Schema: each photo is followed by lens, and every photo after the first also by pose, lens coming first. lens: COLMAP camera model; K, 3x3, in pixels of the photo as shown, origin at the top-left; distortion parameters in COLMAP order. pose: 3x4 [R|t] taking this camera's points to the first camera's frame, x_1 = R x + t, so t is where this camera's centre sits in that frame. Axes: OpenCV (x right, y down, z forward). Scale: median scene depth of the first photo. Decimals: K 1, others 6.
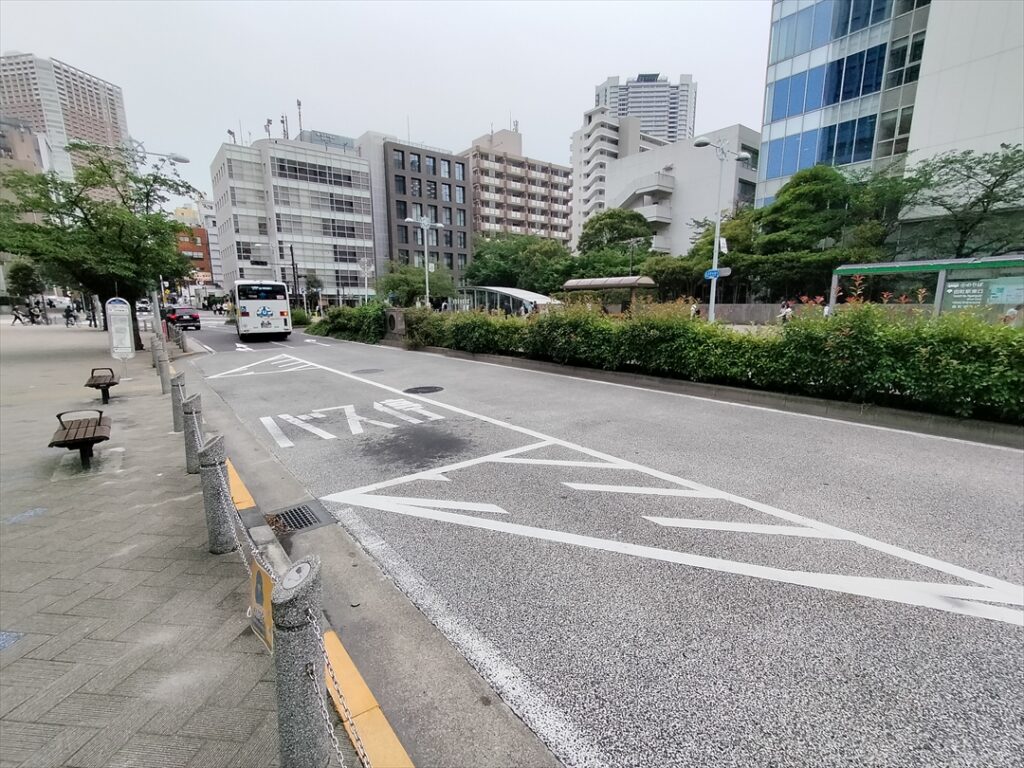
lens RADIAL K [[491.4, 0, 503.9], [0, 491.4, 400.8], [0, 0, 1]] dist [-0.011774, 0.008348]
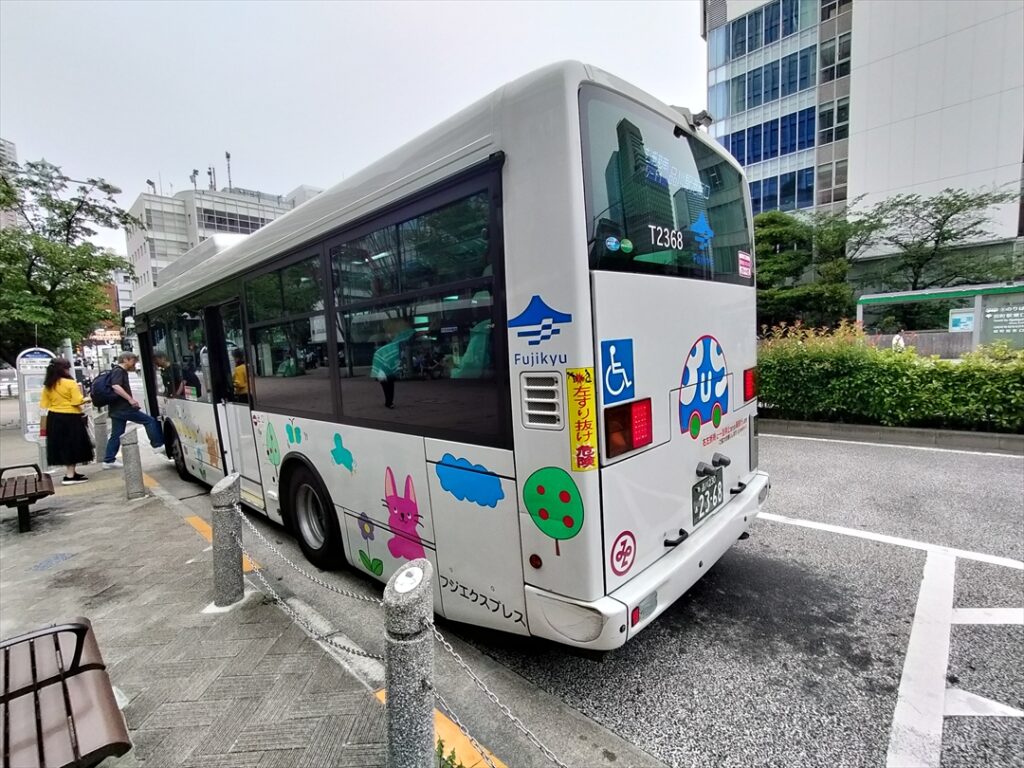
lens RADIAL K [[491.4, 0, 522.2], [0, 491.4, 394.6], [0, 0, 1]] dist [-0.011774, 0.008348]
pose [[0.987071, -0.049249, 0.152529, -0.136335], [0.065277, 0.992648, -0.101925, -0.021714], [-0.146388, 0.110564, 0.983029, 0.144830]]
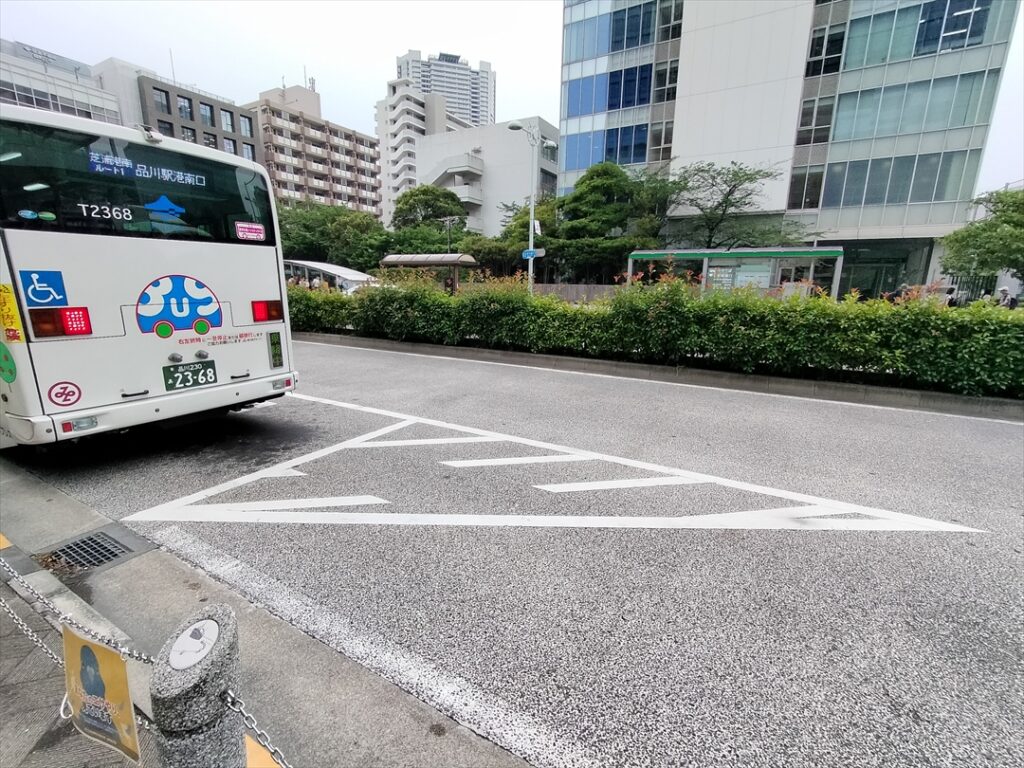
lens RADIAL K [[491.4, 0, 515.1], [0, 491.4, 398.2], [0, 0, 1]] dist [-0.011774, 0.008348]
pose [[0.926009, -0.065007, 0.371863, -0.019562], [0.051897, 0.997630, 0.045168, 0.002895], [-0.373918, -0.022528, 0.927188, 0.021282]]
